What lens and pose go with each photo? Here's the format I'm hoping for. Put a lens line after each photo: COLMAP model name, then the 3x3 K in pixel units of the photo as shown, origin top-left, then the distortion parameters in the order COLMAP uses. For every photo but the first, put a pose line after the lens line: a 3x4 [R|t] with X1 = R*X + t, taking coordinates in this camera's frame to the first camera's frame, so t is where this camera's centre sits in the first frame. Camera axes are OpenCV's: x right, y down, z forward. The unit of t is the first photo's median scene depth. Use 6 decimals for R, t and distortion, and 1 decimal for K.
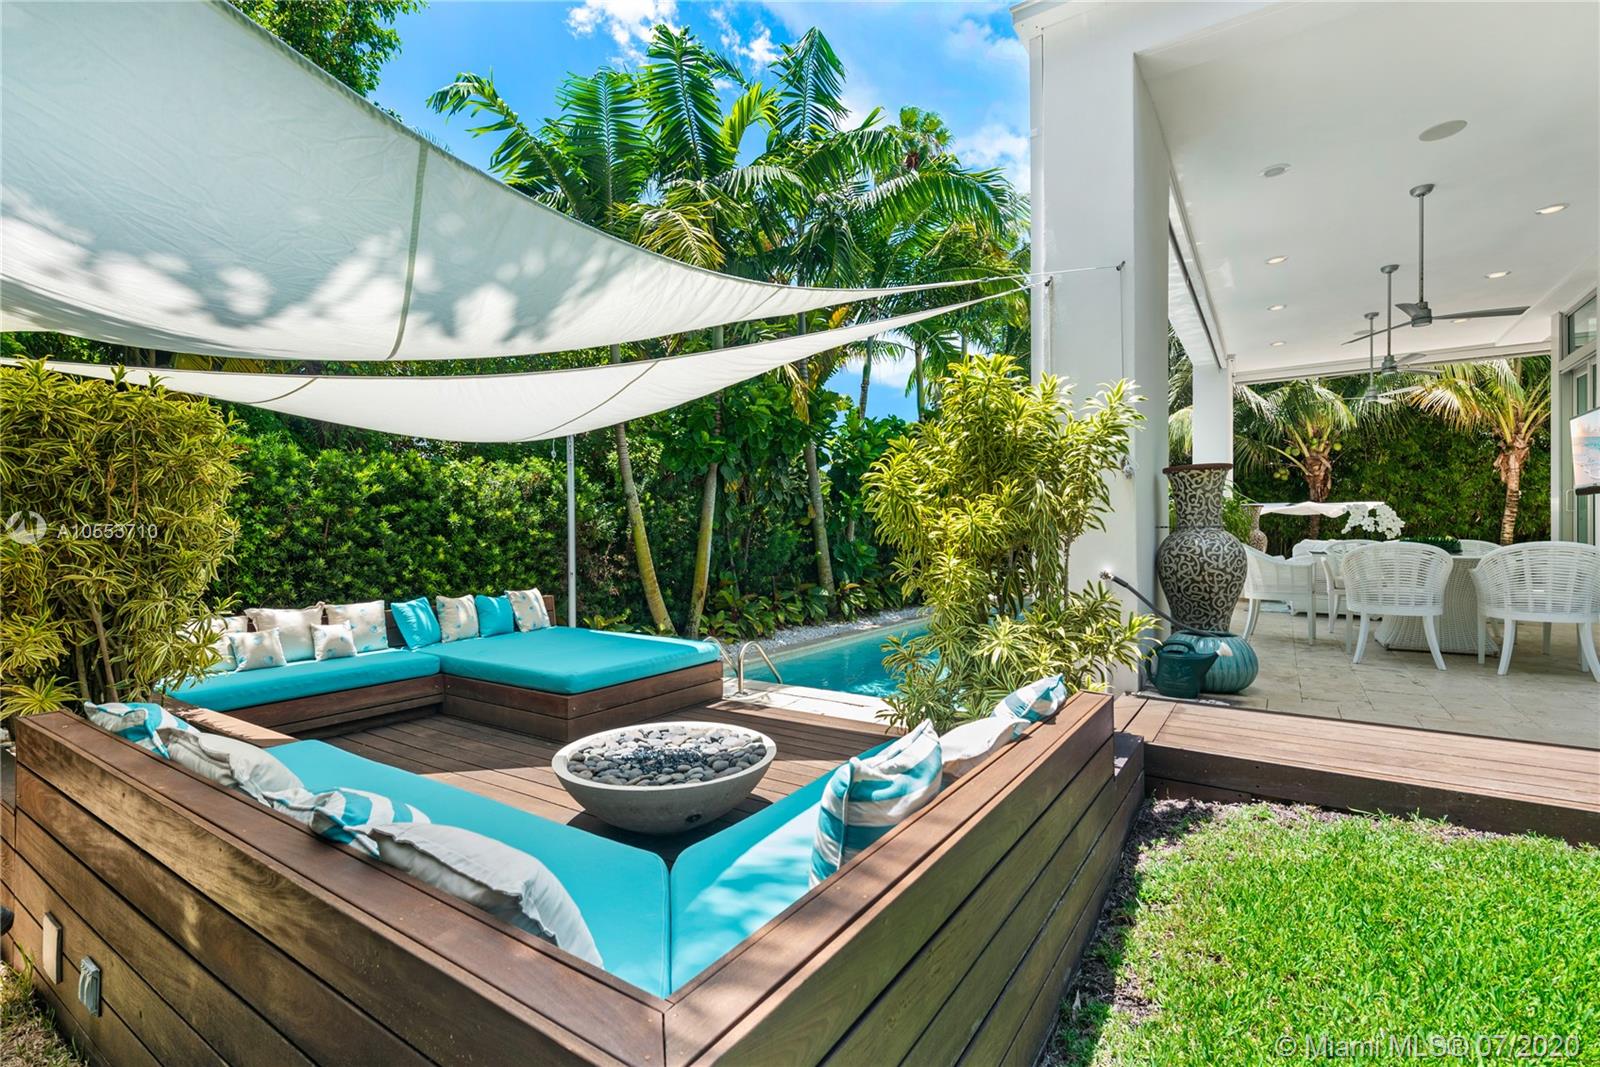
lens RADIAL K [[724.0, 0, 800.0], [0, 724.0, 533.5], [0, 0, 1]] dist [0.012113, 0.000119]
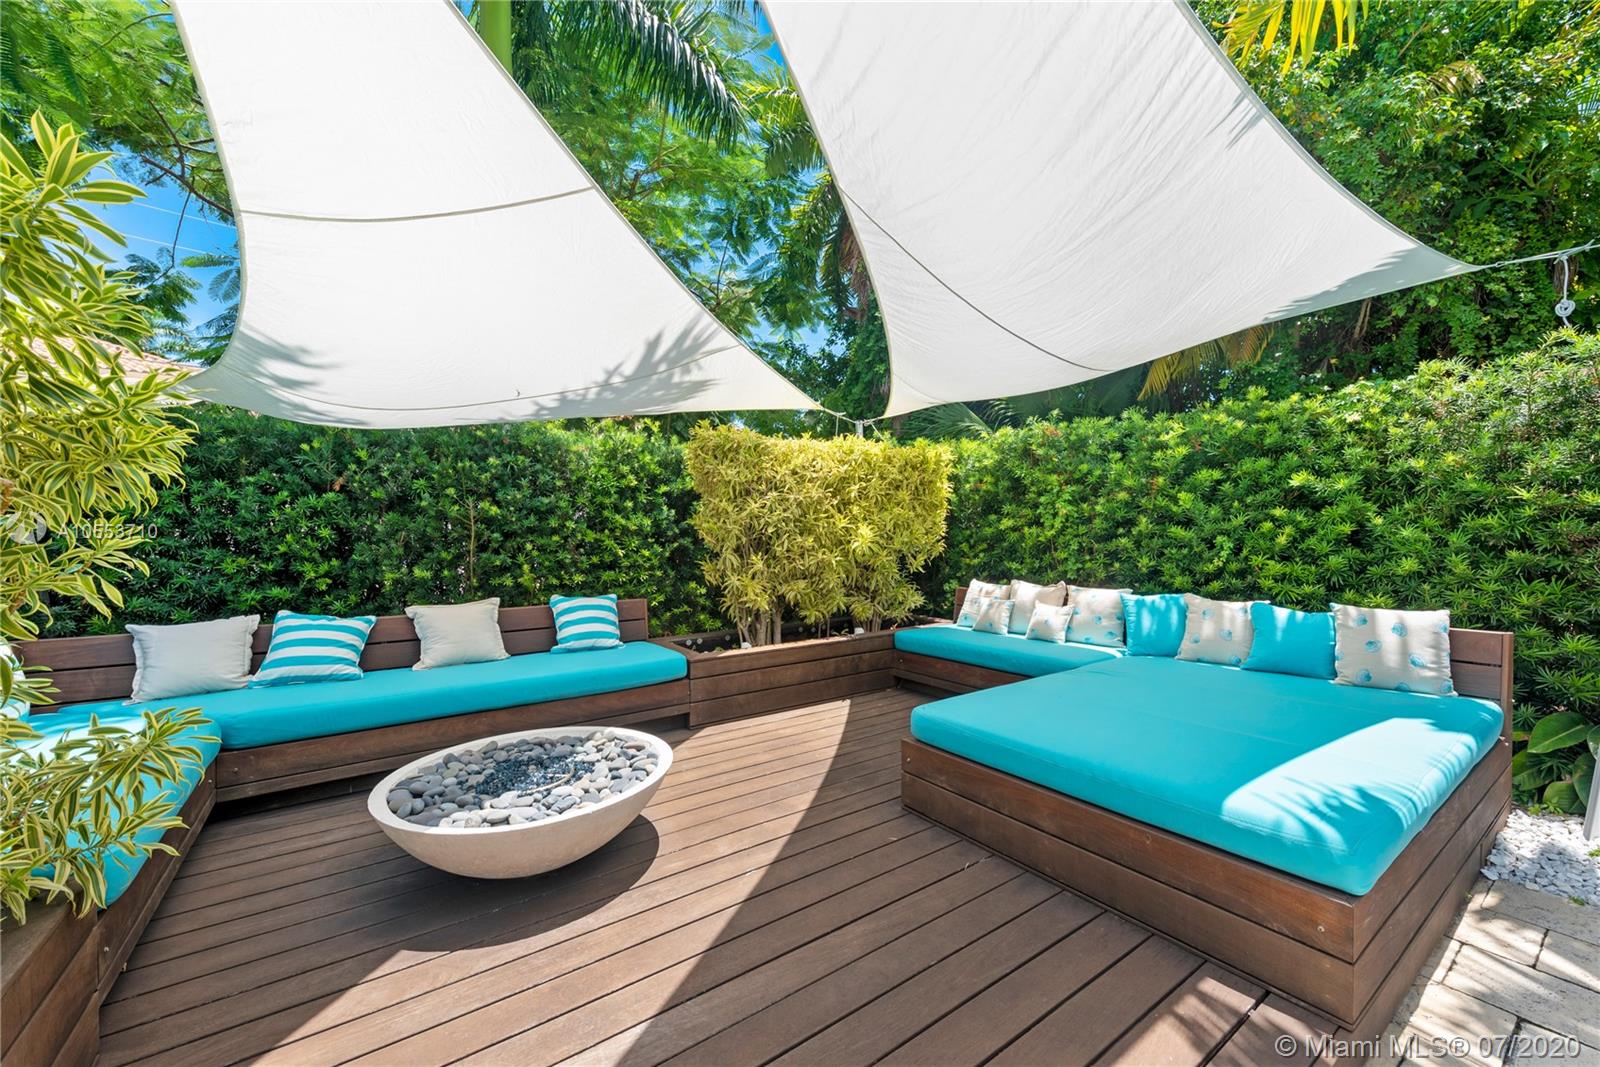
lens RADIAL K [[630.1, 0, 809.1], [0, 630.1, 540.0], [0, 0, 1]] dist [0.014375, -0.000110]
pose [[-0.346701, 0.010893, -0.937912, 0.133867], [0.007556, 0.999933, 0.008820, 0.017169], [0.937945, -0.004029, -0.346760, 0.569163]]
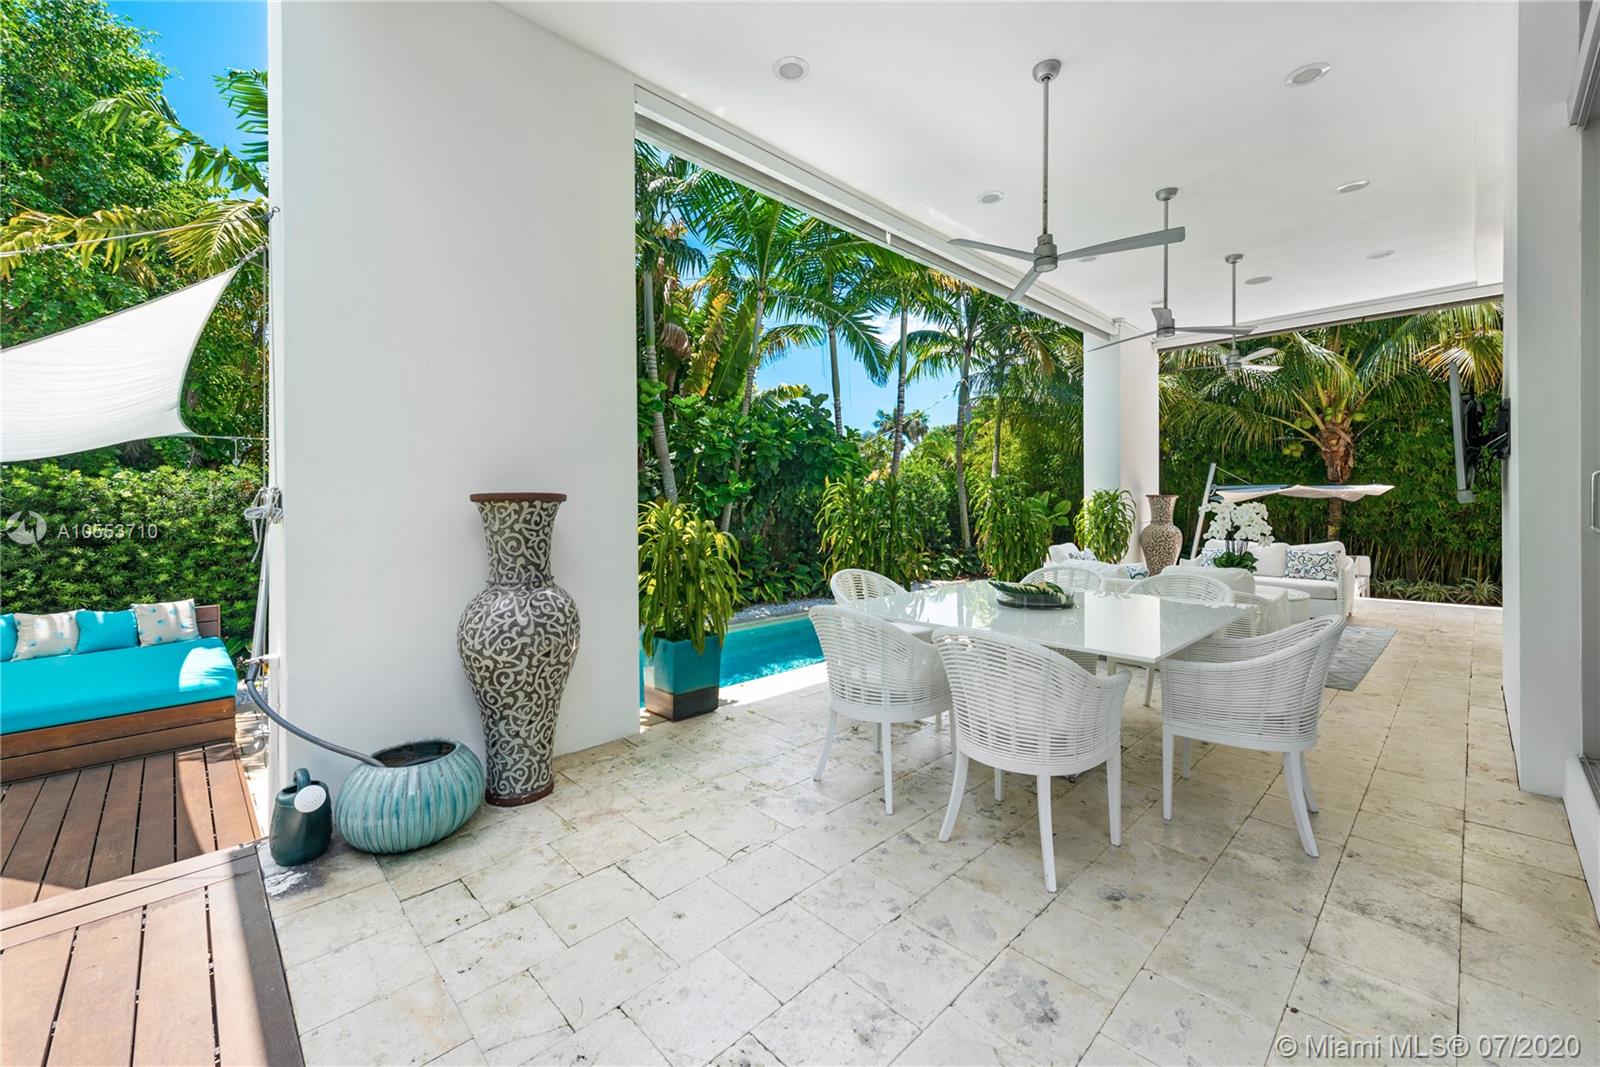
lens RADIAL K [[642.7, 0, 798.5], [0, 642.7, 504.2], [0, 0, 1]] dist [0.016851, -0.000072]
pose [[0.976996, -0.000314, -0.213259, 0.482958], [0.001695, 0.999979, 0.006292, -0.043985], [0.213253, -0.006509, 0.976975, 0.229896]]
